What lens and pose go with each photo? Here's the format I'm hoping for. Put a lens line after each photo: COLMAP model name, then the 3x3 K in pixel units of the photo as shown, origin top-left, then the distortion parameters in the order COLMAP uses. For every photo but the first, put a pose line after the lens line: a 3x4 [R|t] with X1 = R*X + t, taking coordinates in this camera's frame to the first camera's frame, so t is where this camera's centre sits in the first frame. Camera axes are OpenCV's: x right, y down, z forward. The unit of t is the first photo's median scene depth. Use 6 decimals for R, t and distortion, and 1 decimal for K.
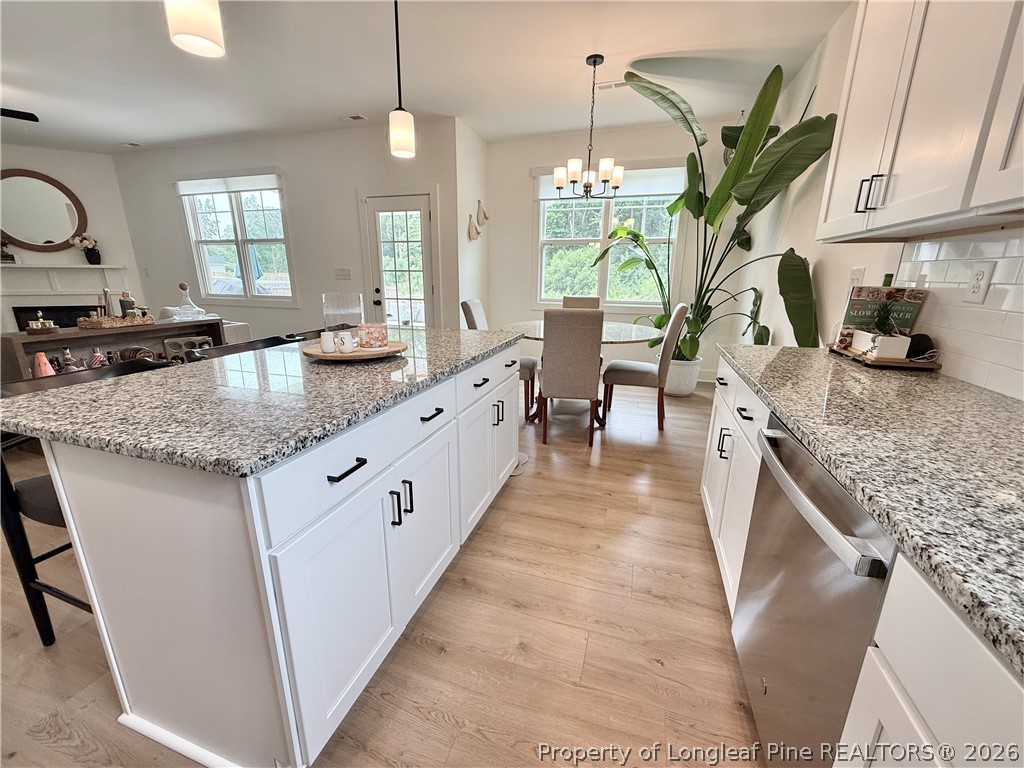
lens RADIAL K [[408.5, 0, 509.2], [0, 408.5, 382.9], [0, 0, 1]] dist [0.007157, 0.000269]
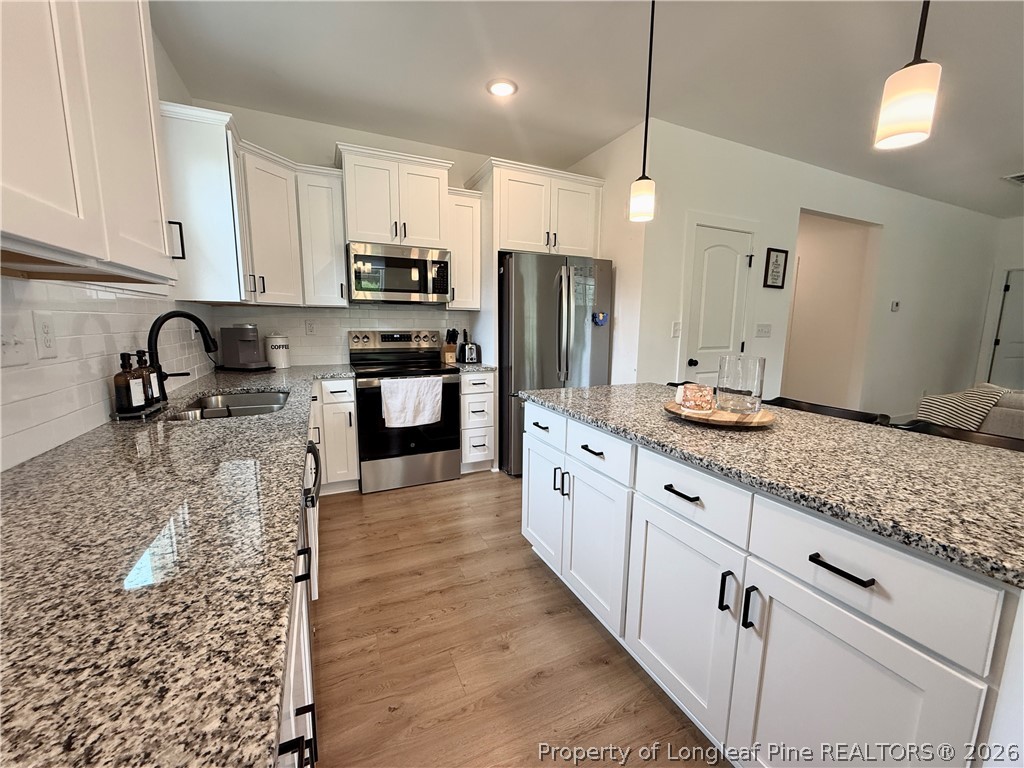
lens RADIAL K [[408.5, 0, 515.6], [0, 408.5, 383.7], [0, 0, 1]] dist [0.007157, 0.000269]
pose [[-0.727808, 0.085772, -0.680396, 0.785551], [-0.193551, 0.926121, 0.323787, -0.455714], [0.657901, 0.367346, -0.657437, 1.611584]]
